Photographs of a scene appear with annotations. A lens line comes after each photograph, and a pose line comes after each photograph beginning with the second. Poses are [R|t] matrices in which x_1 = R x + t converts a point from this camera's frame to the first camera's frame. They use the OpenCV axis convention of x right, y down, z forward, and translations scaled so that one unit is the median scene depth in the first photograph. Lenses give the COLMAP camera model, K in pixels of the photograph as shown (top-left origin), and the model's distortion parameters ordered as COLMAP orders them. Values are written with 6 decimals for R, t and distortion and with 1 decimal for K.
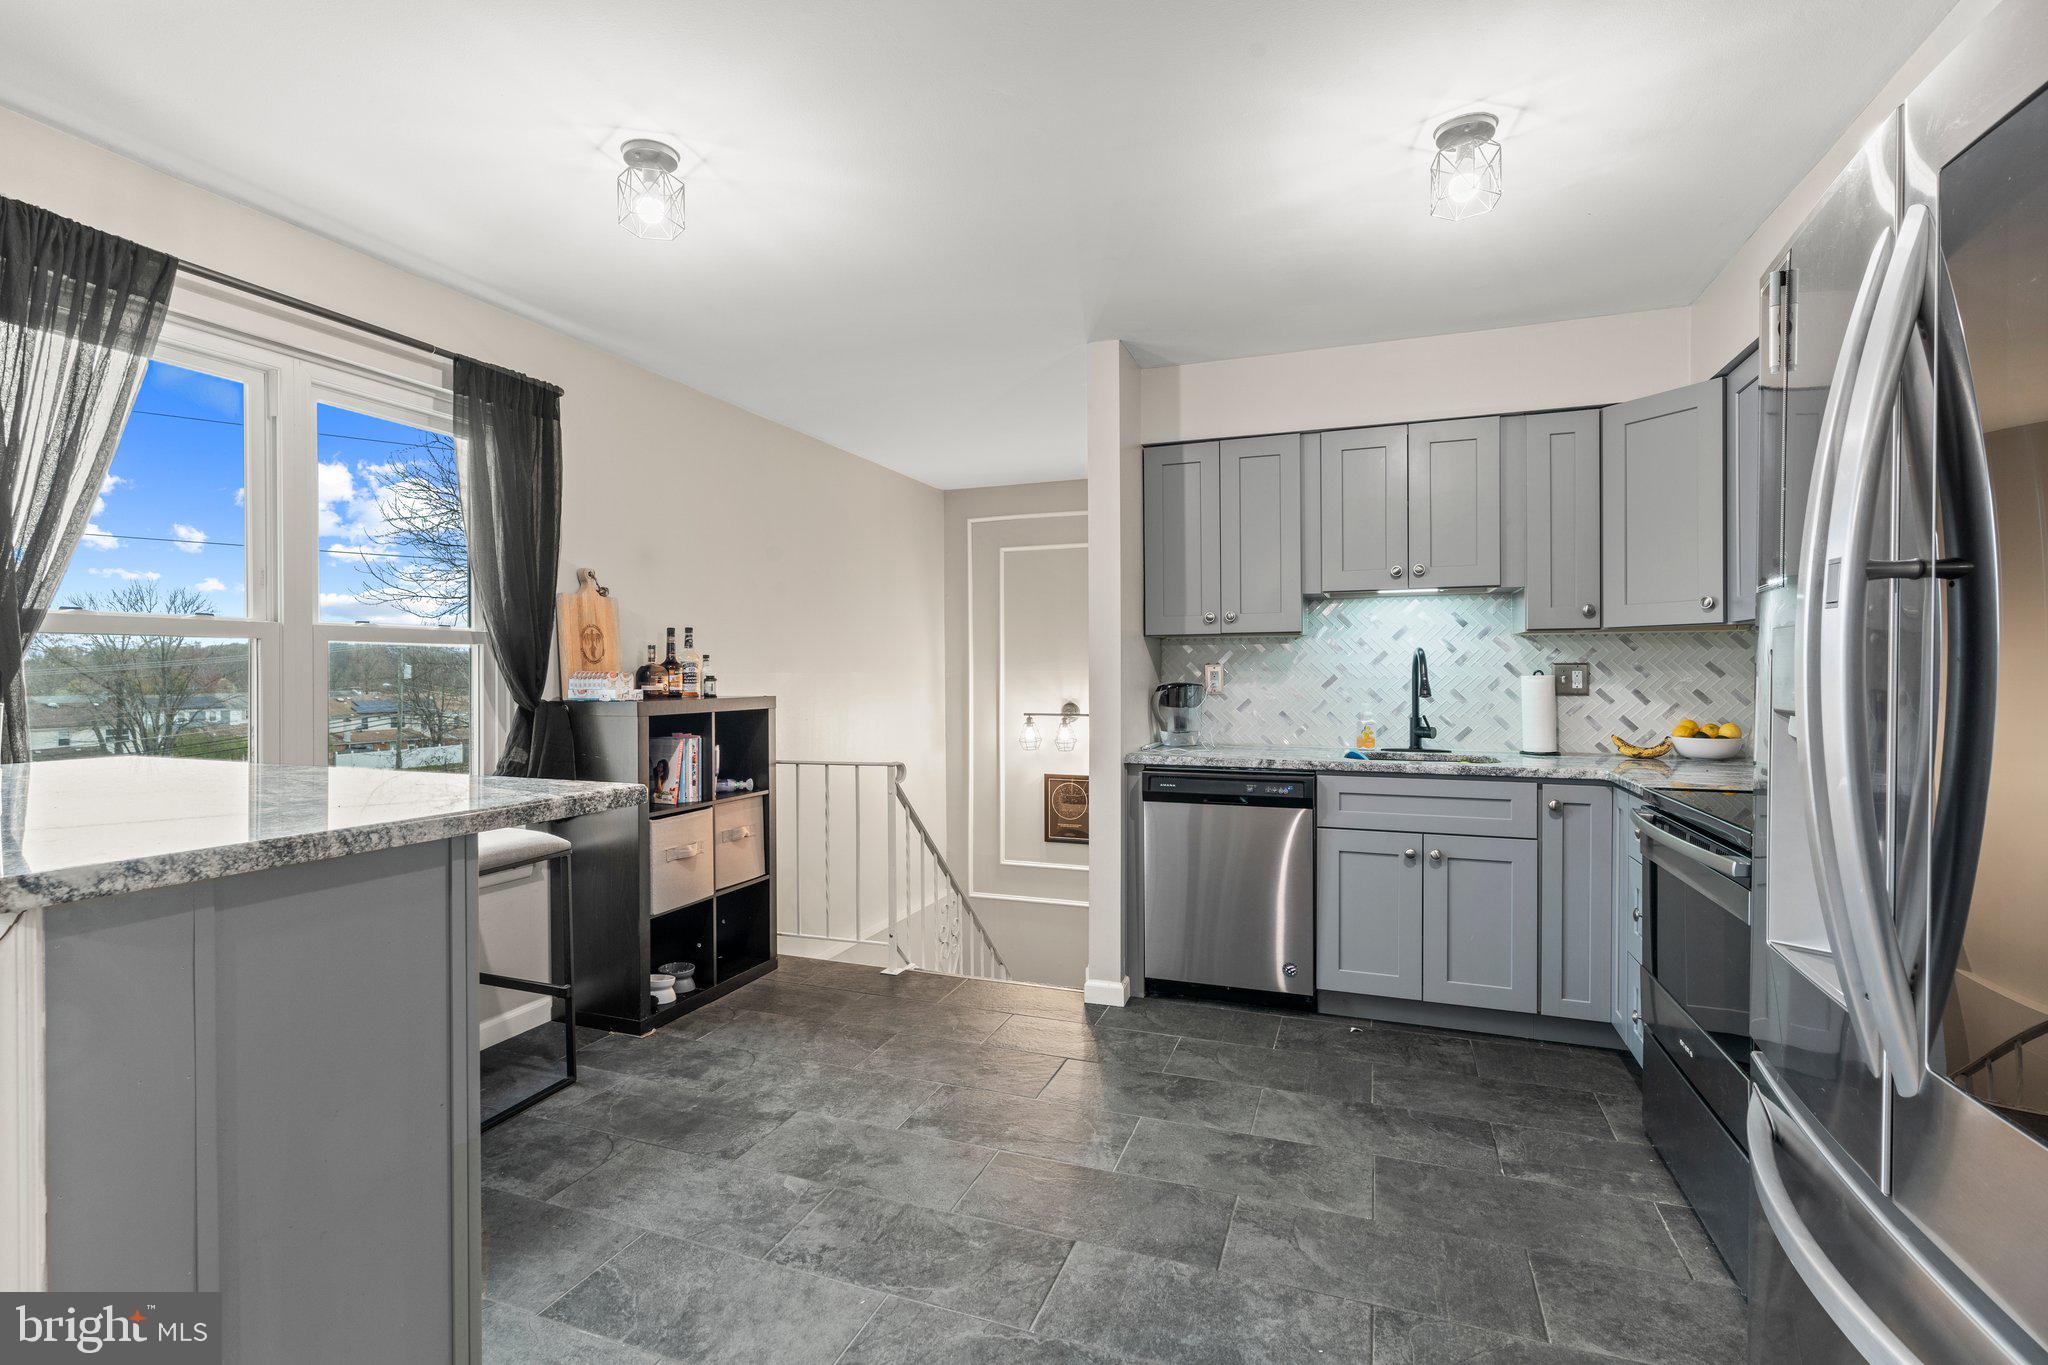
lens RADIAL K [[988.0, 0, 1023.2], [0, 988.0, 676.9], [0, 0, 1]] dist [-0.005685, 0.002770]
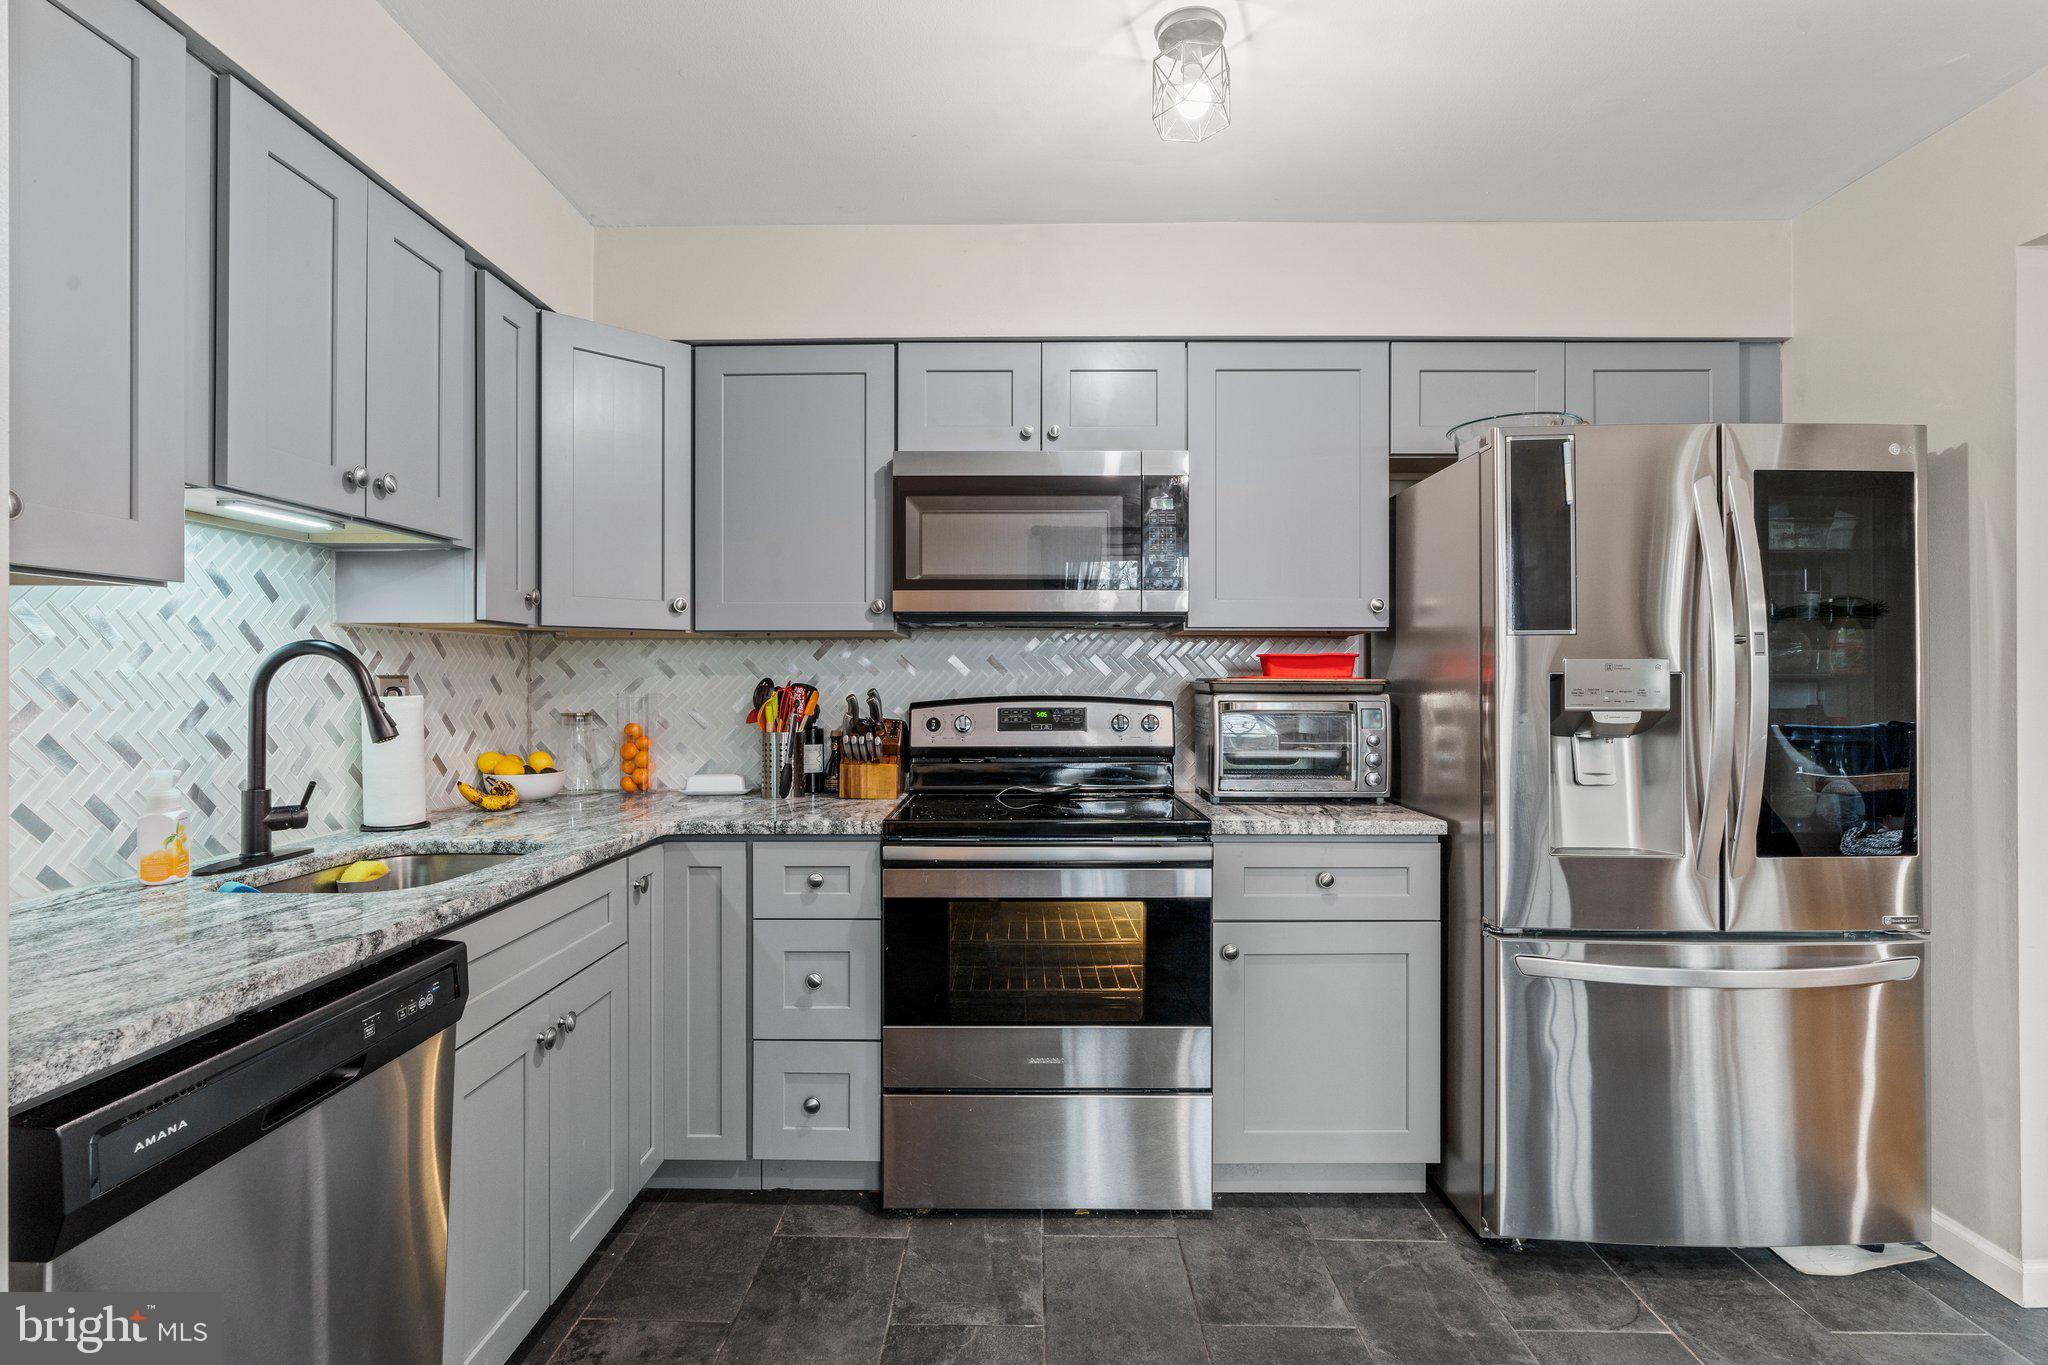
lens RADIAL K [[988.0, 0, 1026.0], [0, 988.0, 677.5], [0, 0, 1]] dist [-0.005685, 0.002770]
pose [[-0.339053, 0.004487, 0.940757, -0.188782], [0.008787, 0.999960, -0.001603, -0.009447], [-0.940726, 0.007723, -0.339079, 0.944629]]
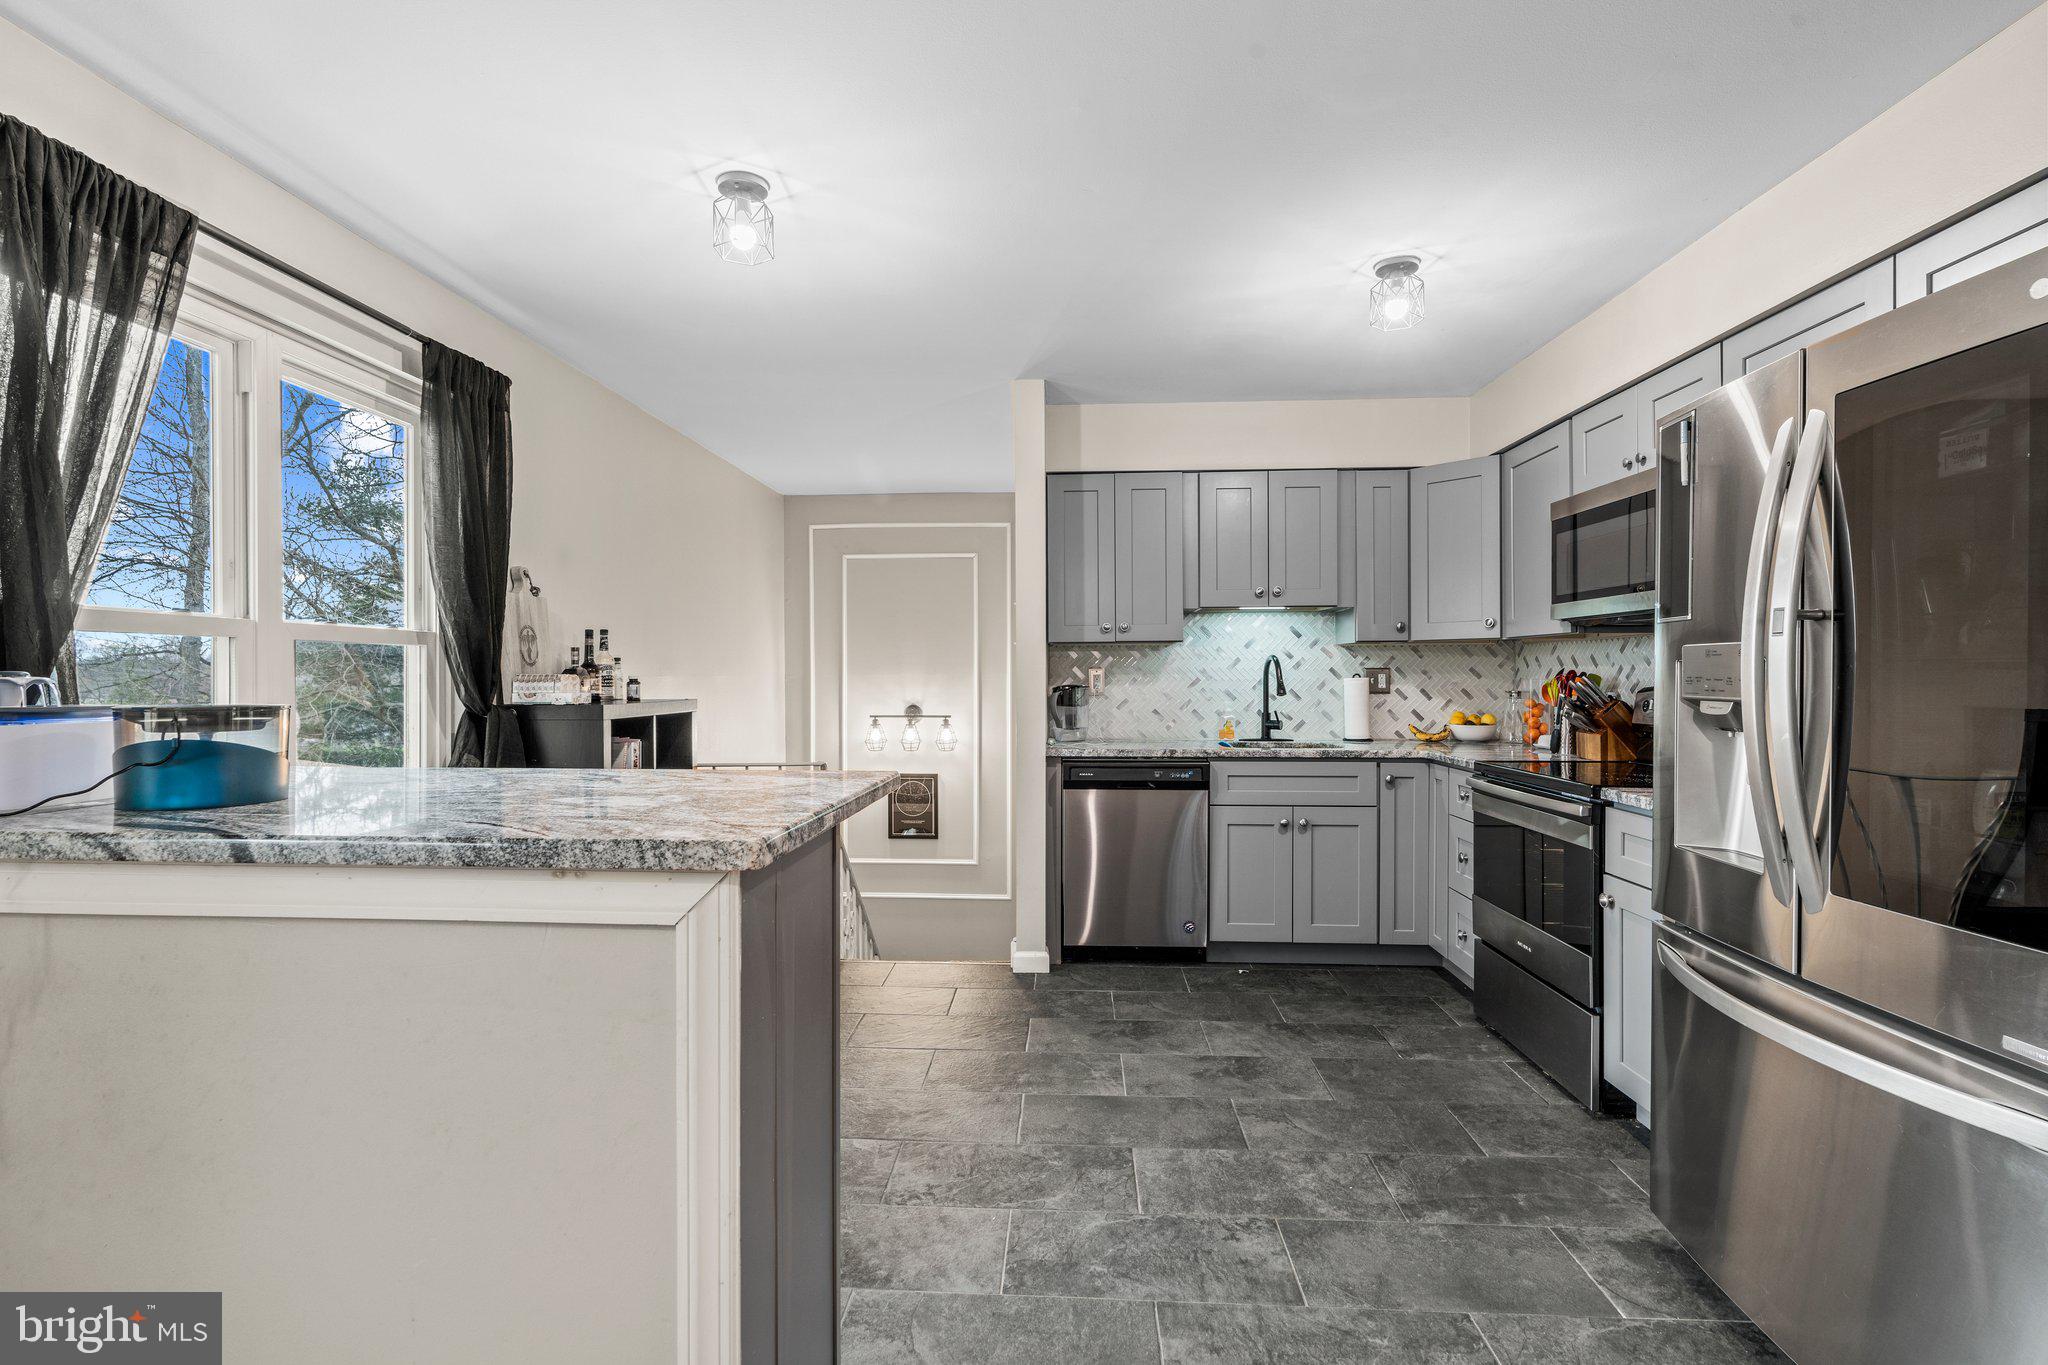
lens RADIAL K [[988.0, 0, 1041.3], [0, 988.0, 677.6], [0, 0, 1]] dist [-0.005685, 0.002770]
pose [[0.949315, -0.000832, 0.314325, -0.281559], [0.002016, 0.999992, -0.003440, 0.002043], [-0.314320, 0.003899, 0.949309, -0.071068]]
